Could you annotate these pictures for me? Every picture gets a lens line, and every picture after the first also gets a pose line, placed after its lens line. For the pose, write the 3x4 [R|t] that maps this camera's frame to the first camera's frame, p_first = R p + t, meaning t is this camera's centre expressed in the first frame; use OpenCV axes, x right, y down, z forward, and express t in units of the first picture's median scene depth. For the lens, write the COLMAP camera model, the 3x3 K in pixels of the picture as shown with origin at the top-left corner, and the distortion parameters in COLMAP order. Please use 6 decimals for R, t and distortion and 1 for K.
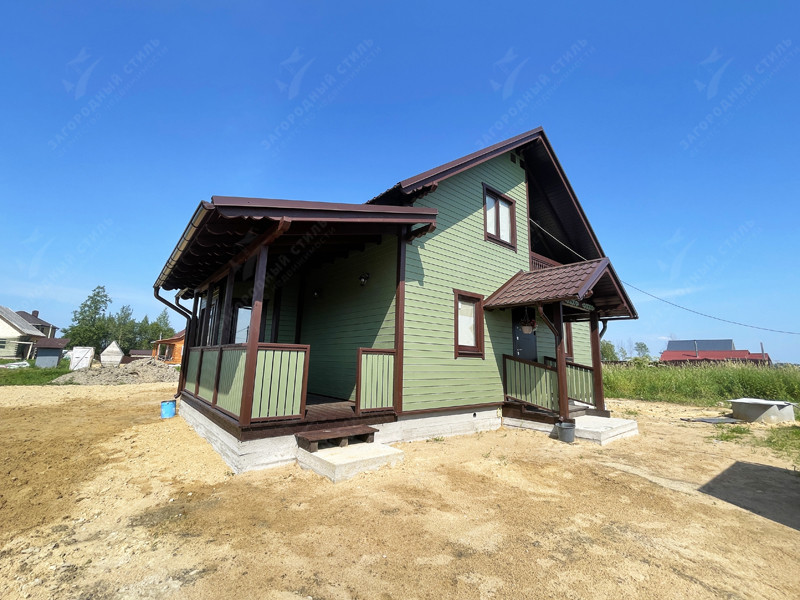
lens RADIAL K [[332.1, 0, 396.6], [0, 332.1, 299.7], [0, 0, 1]] dist [-0.001697, 0.000667]
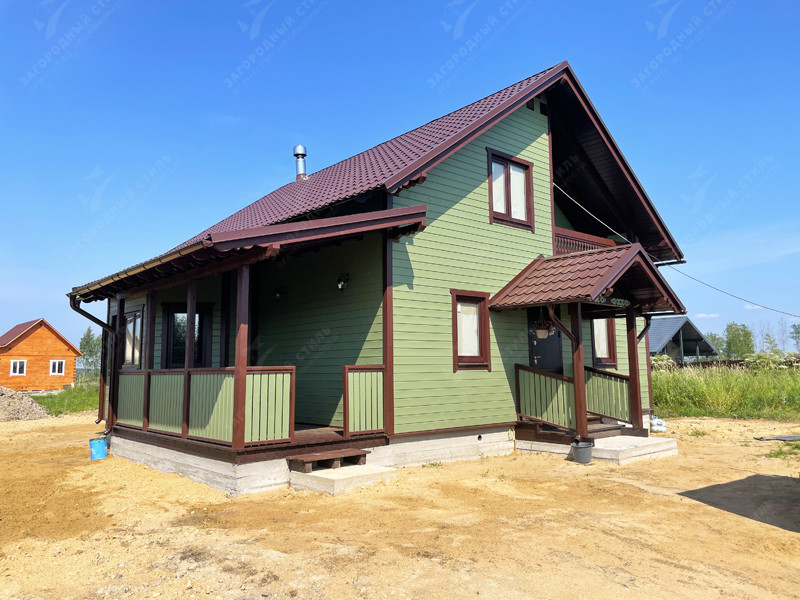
lens RADIAL K [[591.3, 0, 390.6], [0, 591.3, 294.1], [0, 0, 1]] dist [0.078232, -0.086330]
pose [[0.999116, -0.032734, 0.026392, -0.019707], [0.031214, 0.997939, 0.056075, -0.114603], [-0.028173, -0.055201, 0.998078, -0.509305]]
